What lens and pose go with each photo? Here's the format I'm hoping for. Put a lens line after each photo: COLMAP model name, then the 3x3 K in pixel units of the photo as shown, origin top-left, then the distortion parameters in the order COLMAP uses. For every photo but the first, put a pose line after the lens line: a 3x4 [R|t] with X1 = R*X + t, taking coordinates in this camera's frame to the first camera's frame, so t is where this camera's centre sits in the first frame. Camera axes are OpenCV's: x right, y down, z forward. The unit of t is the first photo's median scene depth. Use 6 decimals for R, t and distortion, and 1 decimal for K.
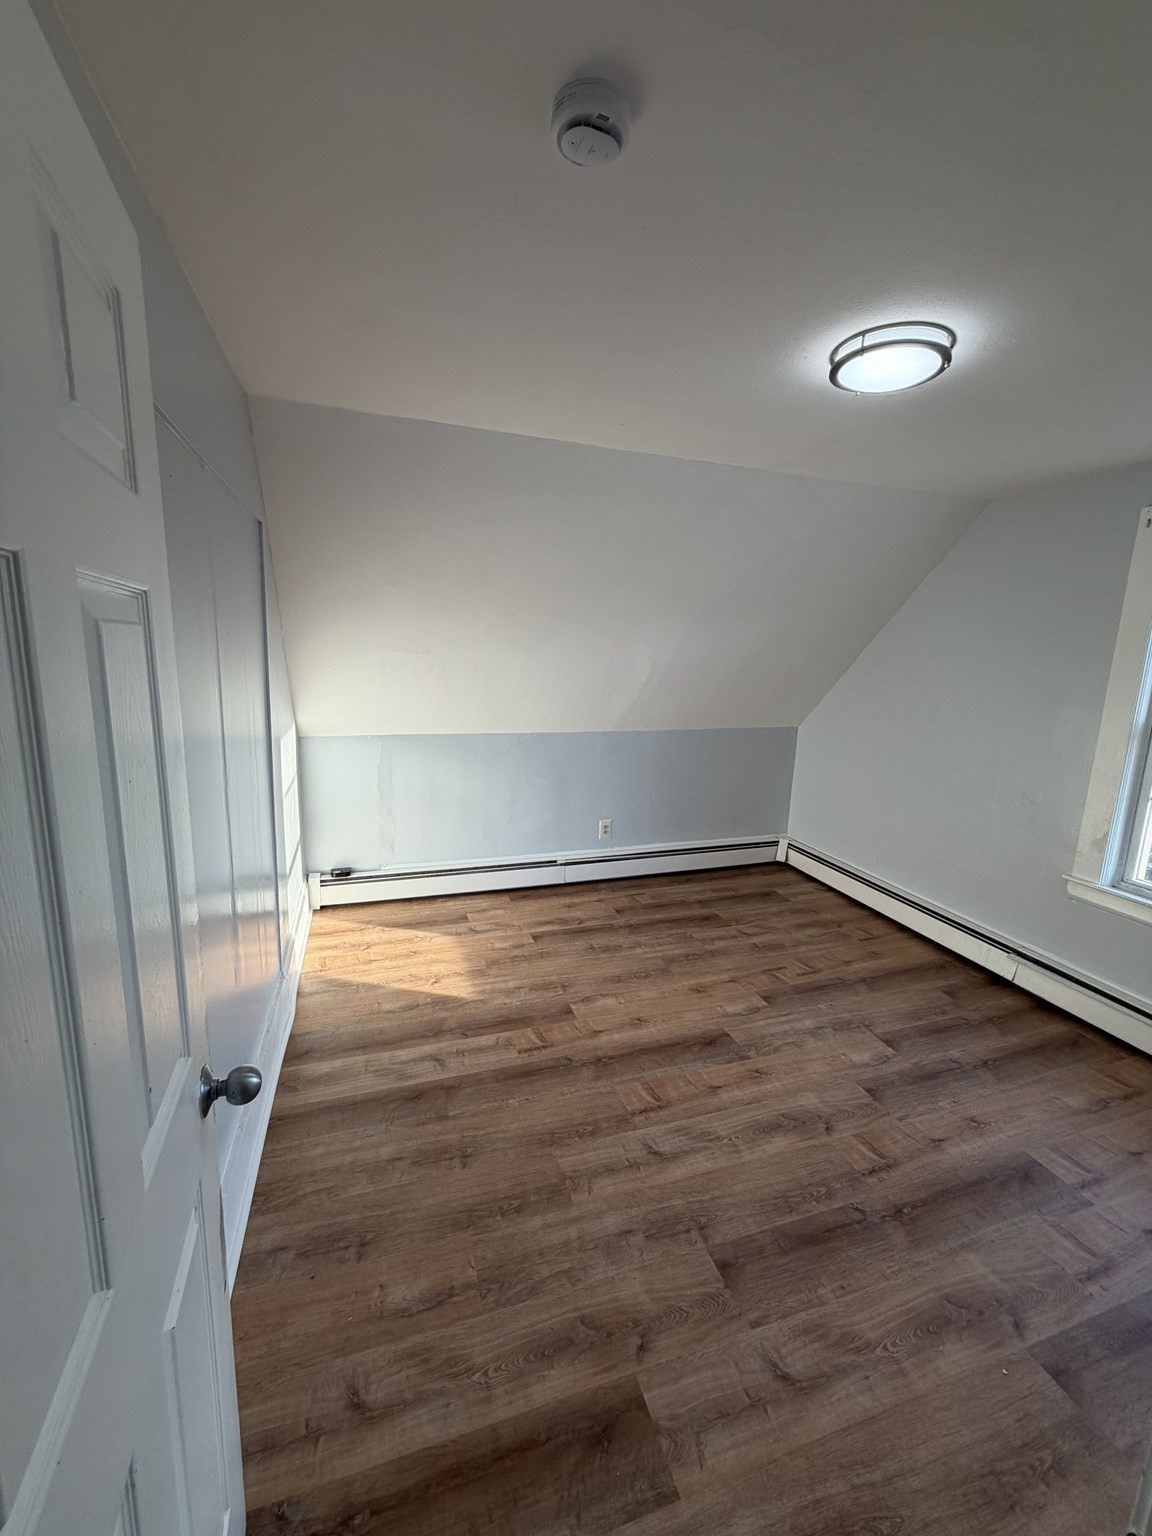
lens RADIAL K [[612.0, 0, 572.6], [0, 612.0, 762.4], [0, 0, 1]] dist [-0.004673, 0.001024]
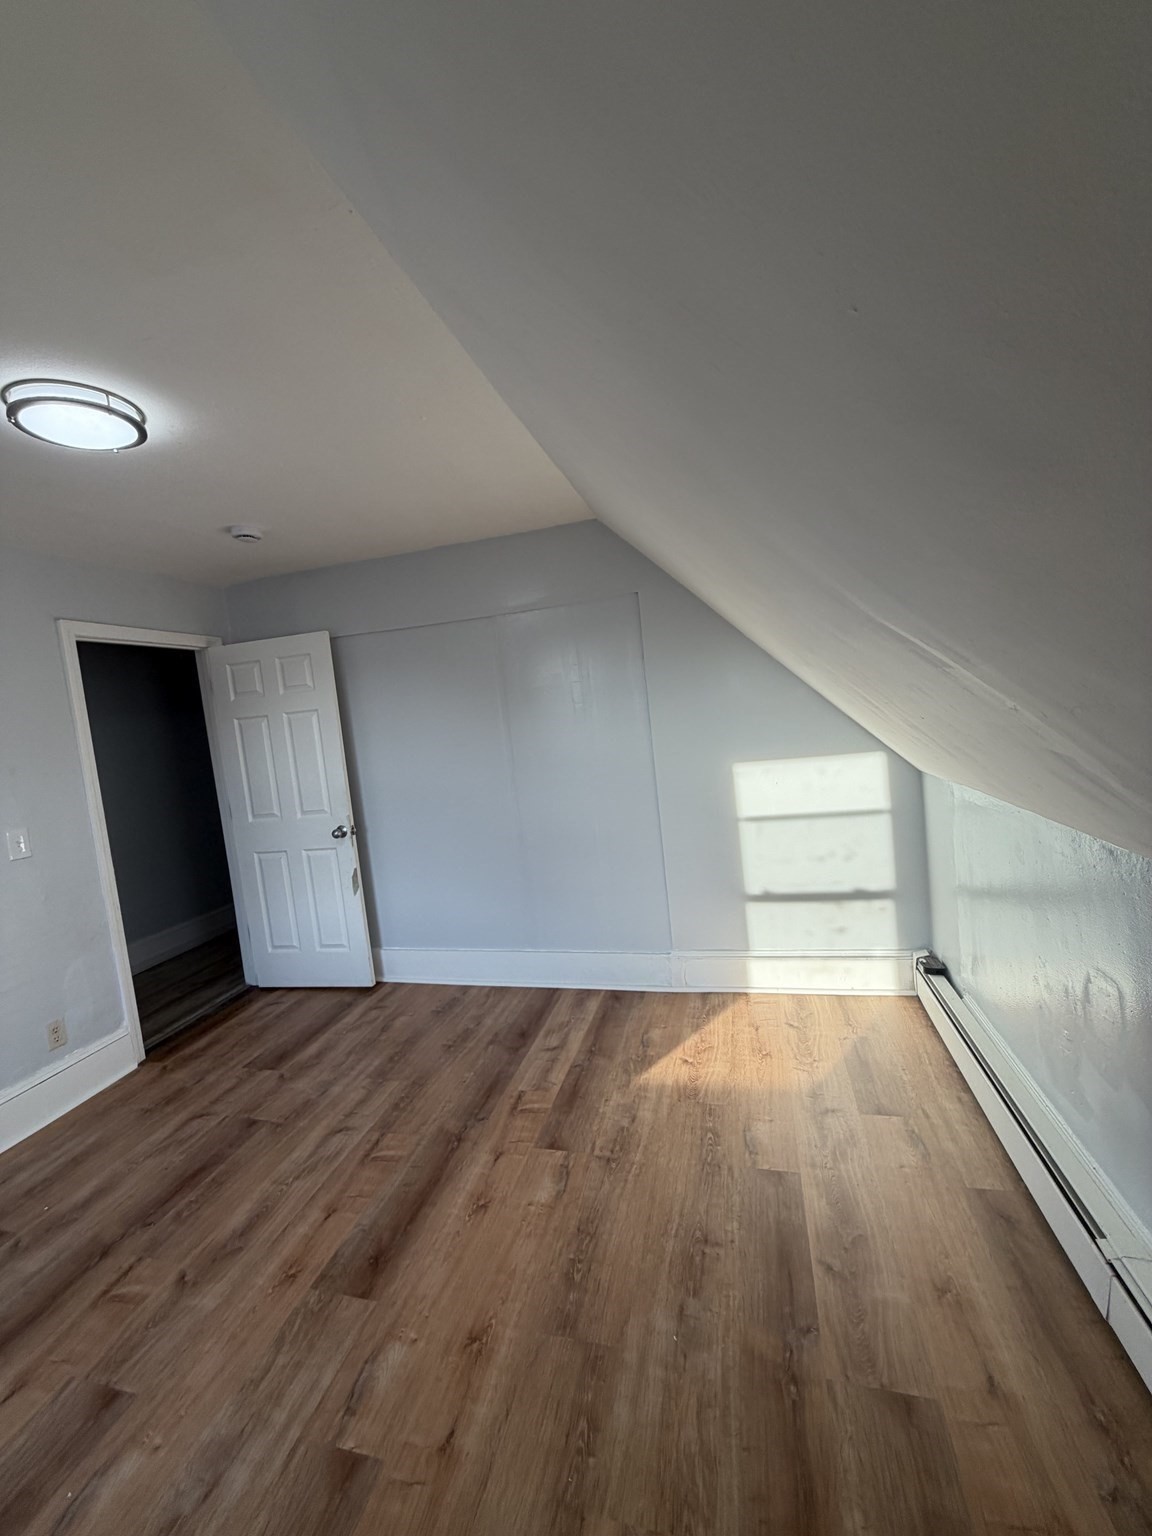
lens RADIAL K [[612.0, 0, 576.1], [0, 612.0, 762.1], [0, 0, 1]] dist [-0.004673, 0.001024]
pose [[-0.547882, 0.091635, -0.831522, 0.638456], [-0.062162, 0.986775, 0.149702, -0.206615], [0.834243, 0.133708, -0.534940, 1.529249]]
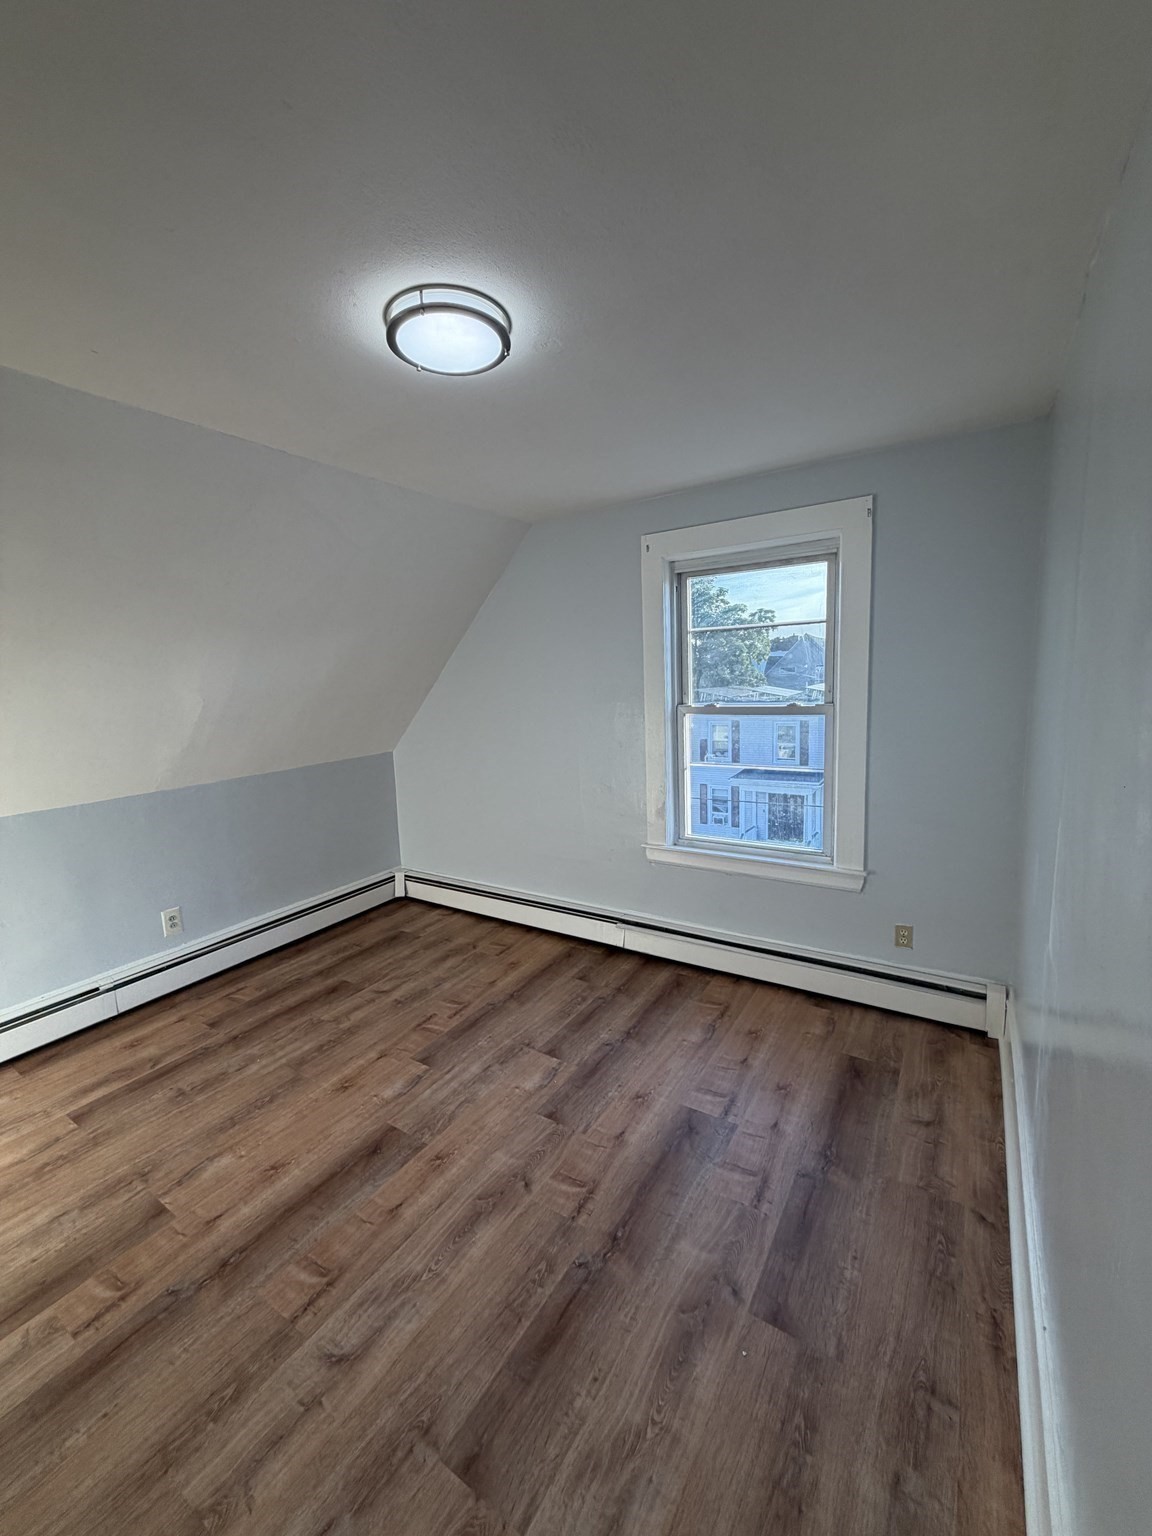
lens RADIAL K [[612.0, 0, 576.1], [0, 612.0, 762.0], [0, 0, 1]] dist [-0.004673, 0.001024]
pose [[0.775943, -0.147255, 0.613374, 0.012566], [0.175598, 0.984360, 0.014180, -0.011556], [-0.605869, 0.096704, 0.789665, 0.158061]]
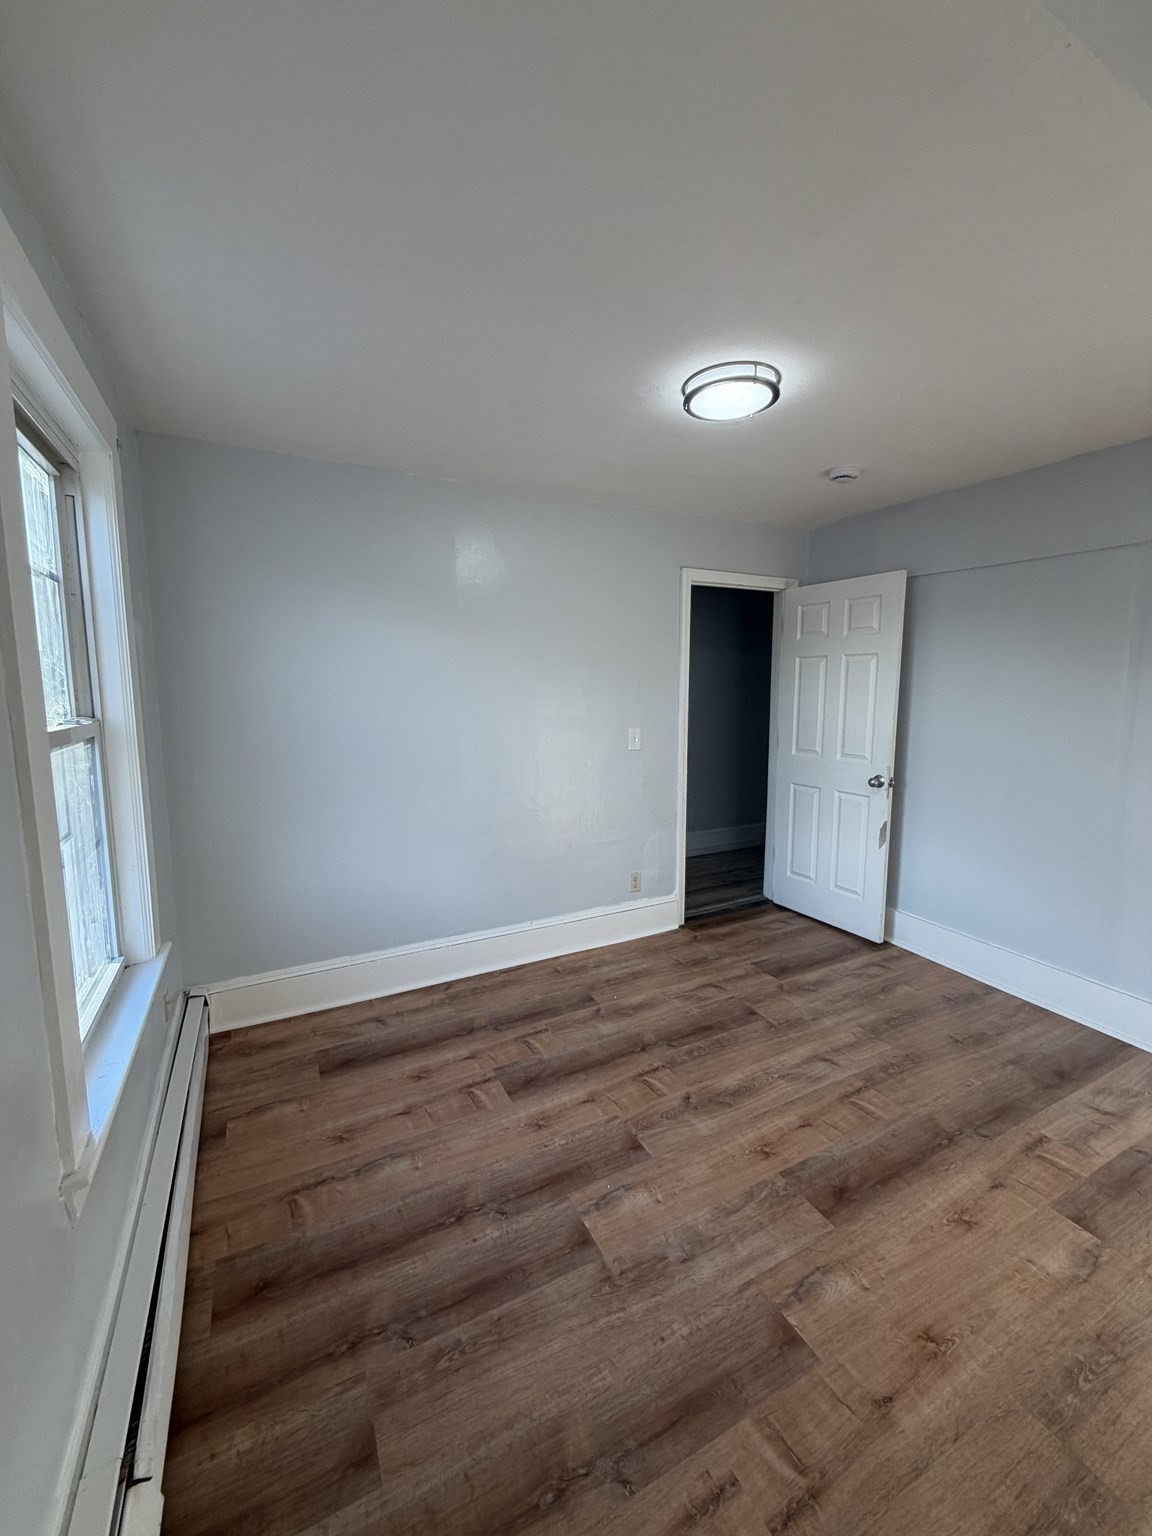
lens RADIAL K [[612.0, 0, 572.2], [0, 612.0, 761.8], [0, 0, 1]] dist [-0.004673, 0.001024]
pose [[-0.988078, -0.009347, -0.153672, 0.666508], [-0.054220, 0.955332, 0.290520, -0.206587], [0.144092, 0.295388, -0.944449, 1.527846]]
